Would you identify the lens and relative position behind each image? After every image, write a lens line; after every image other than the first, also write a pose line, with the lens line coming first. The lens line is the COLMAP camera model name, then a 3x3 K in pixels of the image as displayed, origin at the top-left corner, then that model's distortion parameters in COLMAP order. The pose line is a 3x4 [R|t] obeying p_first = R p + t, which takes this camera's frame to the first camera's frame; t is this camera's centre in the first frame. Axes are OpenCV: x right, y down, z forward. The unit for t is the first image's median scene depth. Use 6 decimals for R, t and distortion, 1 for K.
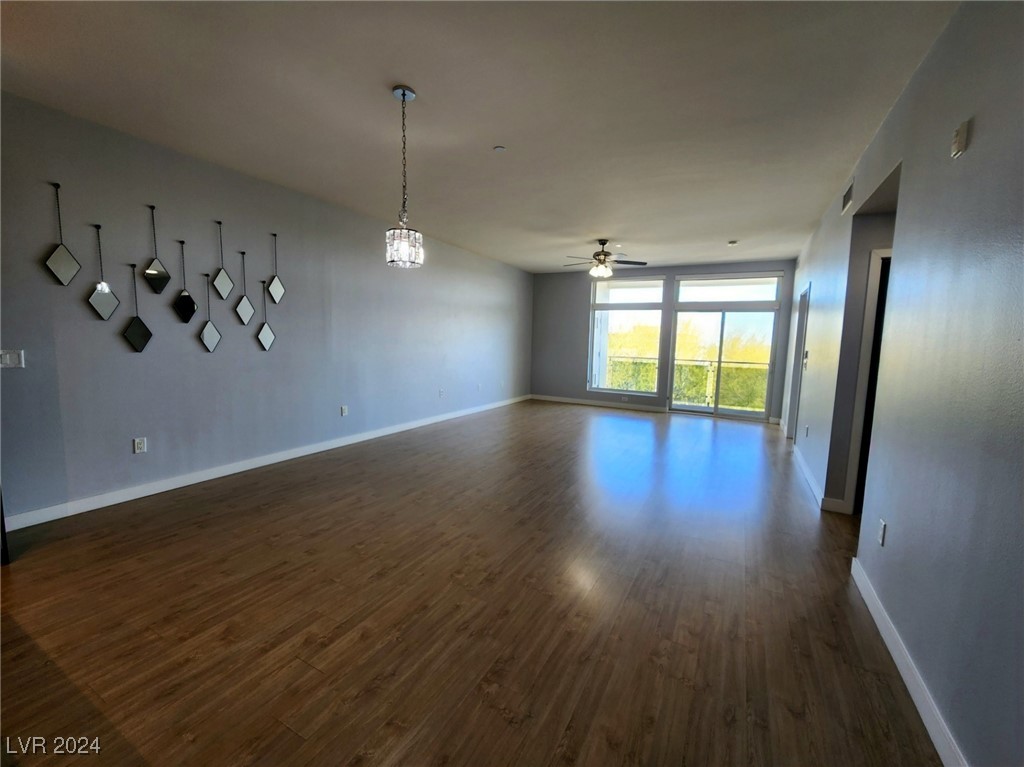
lens RADIAL K [[420.0, 0, 512.6], [0, 420.0, 388.8], [0, 0, 1]] dist [0.003533, 0.000050]
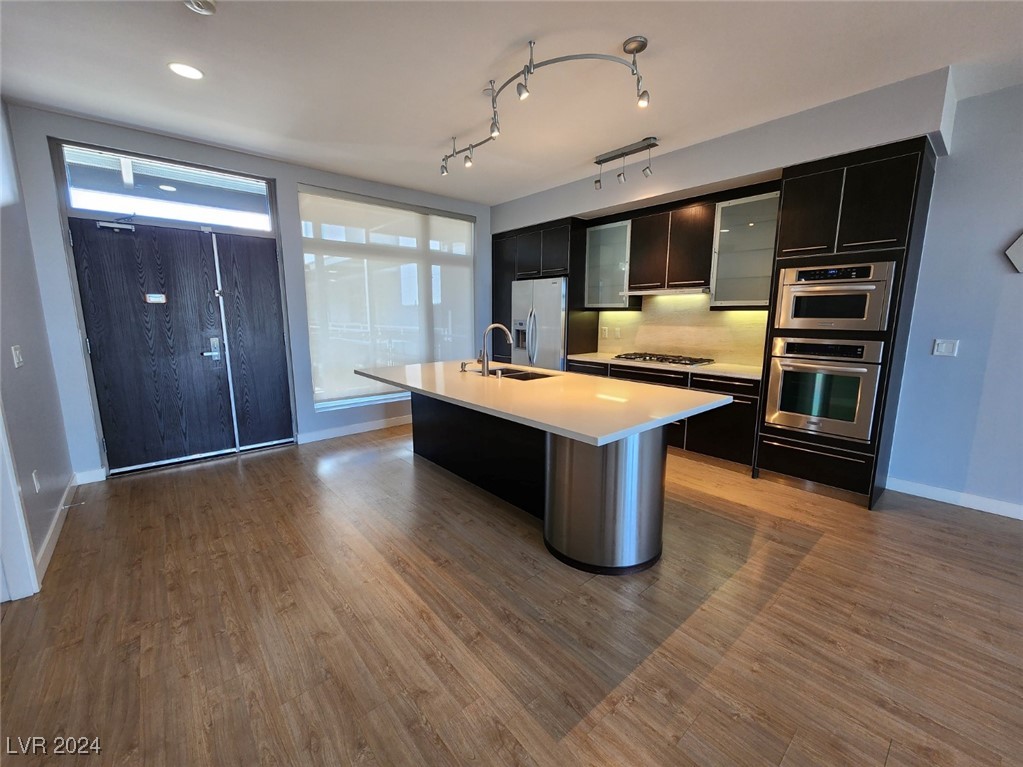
lens RADIAL K [[419.6, 0, 514.2], [0, 419.6, 383.1], [0, 0, 1]] dist [0.003533, 0.000050]
pose [[-0.351947, 0.124835, -0.927658, 0.363600], [-0.118479, 0.977154, 0.176446, -0.059347], [0.928491, 0.172008, -0.329116, 0.492727]]
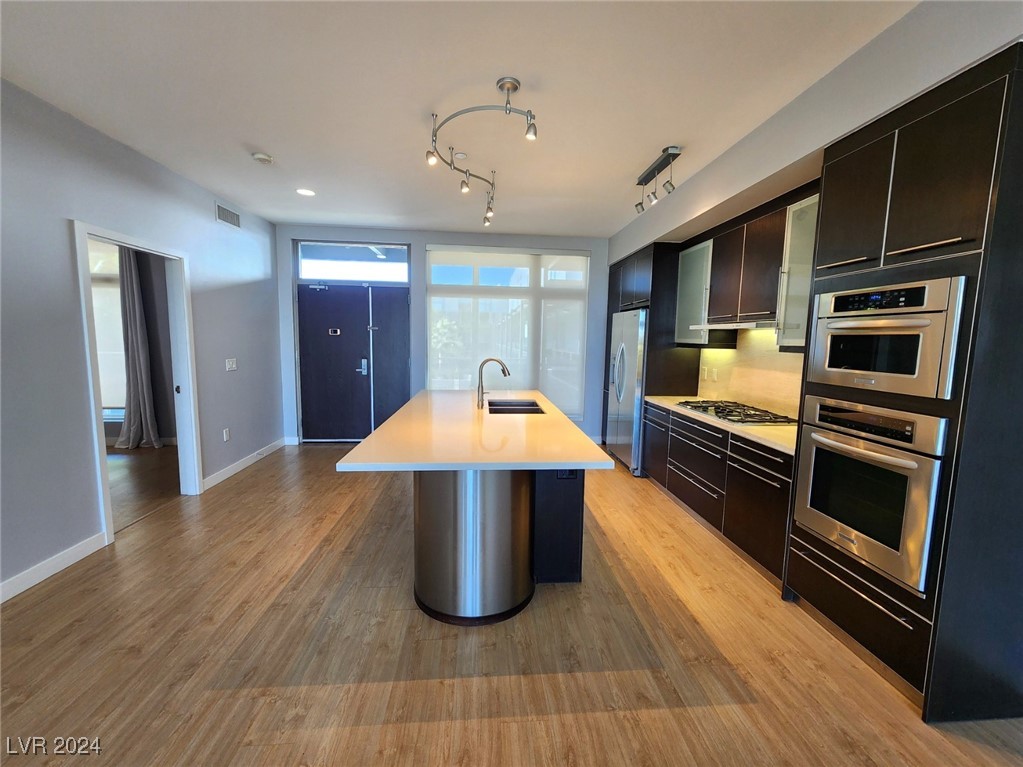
lens RADIAL K [[419.6, 0, 514.2], [0, 419.6, 383.4], [0, 0, 1]] dist [0.003533, 0.000050]
pose [[-0.837597, 0.013001, -0.546133, -0.369980], [-0.105709, 0.976964, 0.185382, -0.235133], [0.535963, 0.213007, -0.816928, 1.444989]]
